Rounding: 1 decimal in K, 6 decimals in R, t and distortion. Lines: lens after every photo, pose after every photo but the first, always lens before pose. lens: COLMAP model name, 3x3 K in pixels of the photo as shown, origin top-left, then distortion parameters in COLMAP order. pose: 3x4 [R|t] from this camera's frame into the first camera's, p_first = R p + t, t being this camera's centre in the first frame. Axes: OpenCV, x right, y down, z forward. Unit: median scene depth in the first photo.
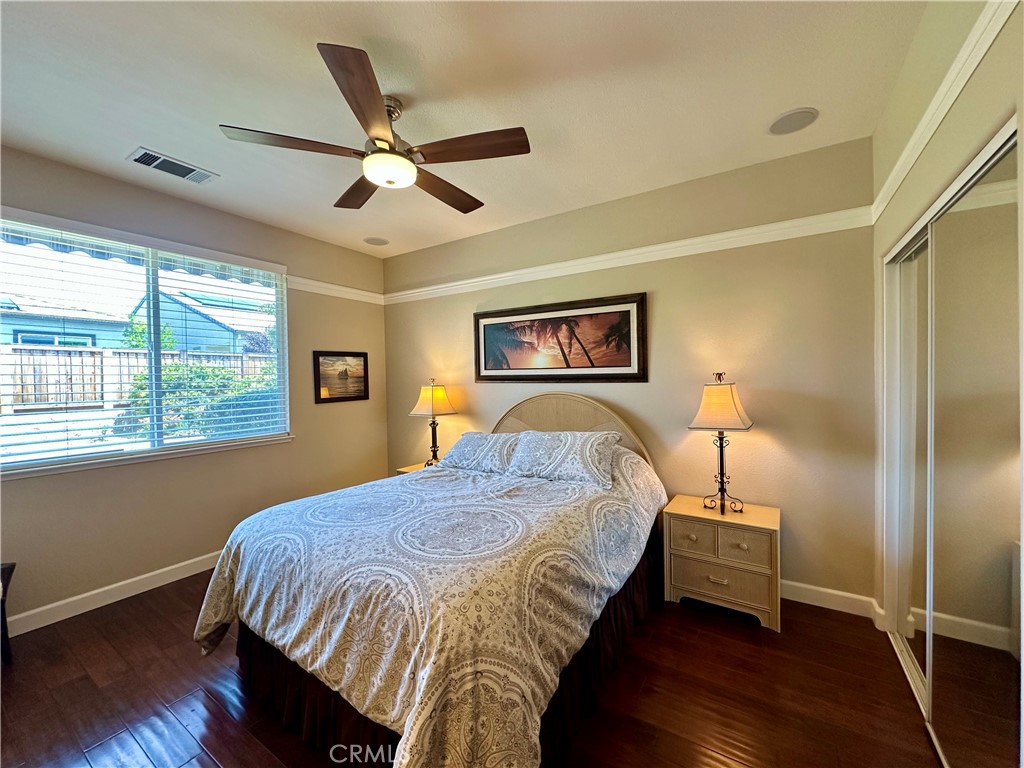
lens RADIAL K [[408.3, 0, 512.0], [0, 408.3, 384.0], [0, 0, 1]] dist [-0.001688, 0.000482]
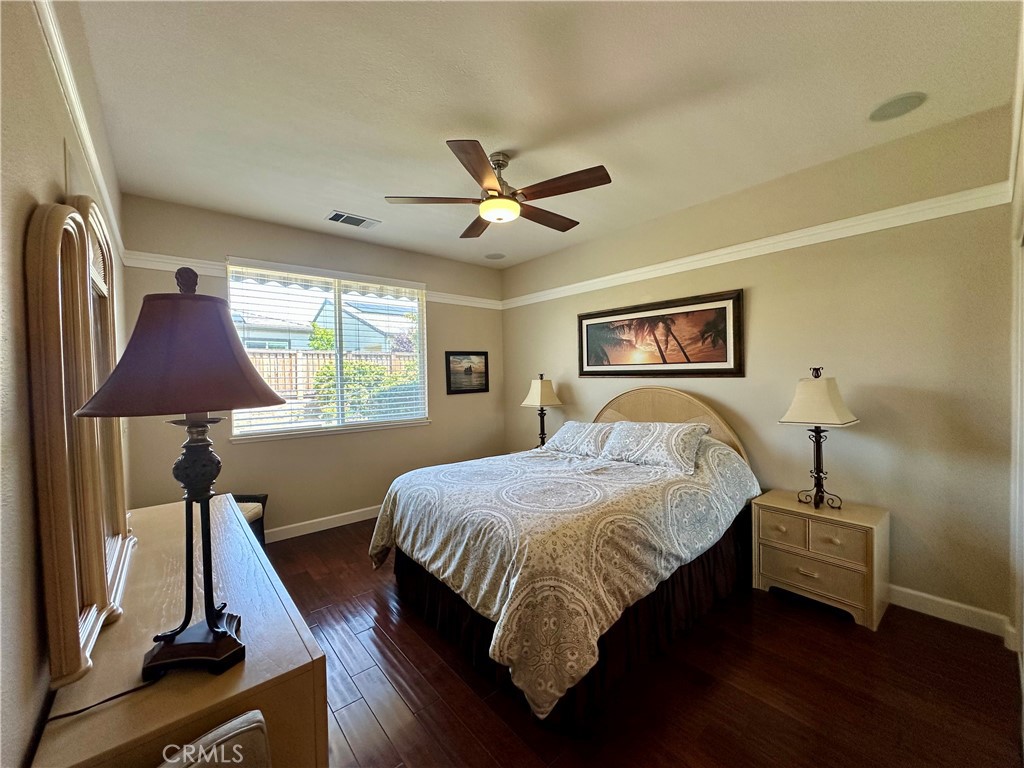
lens RADIAL K [[408.3, 0, 512.0], [0, 408.3, 384.0], [0, 0, 1]] dist [-0.001688, 0.000482]
pose [[0.957288, 0.006235, -0.289069, 0.088219], [-0.003033, 0.999929, 0.011523, 0.003190], [0.289120, -0.010154, 0.957239, -0.170822]]
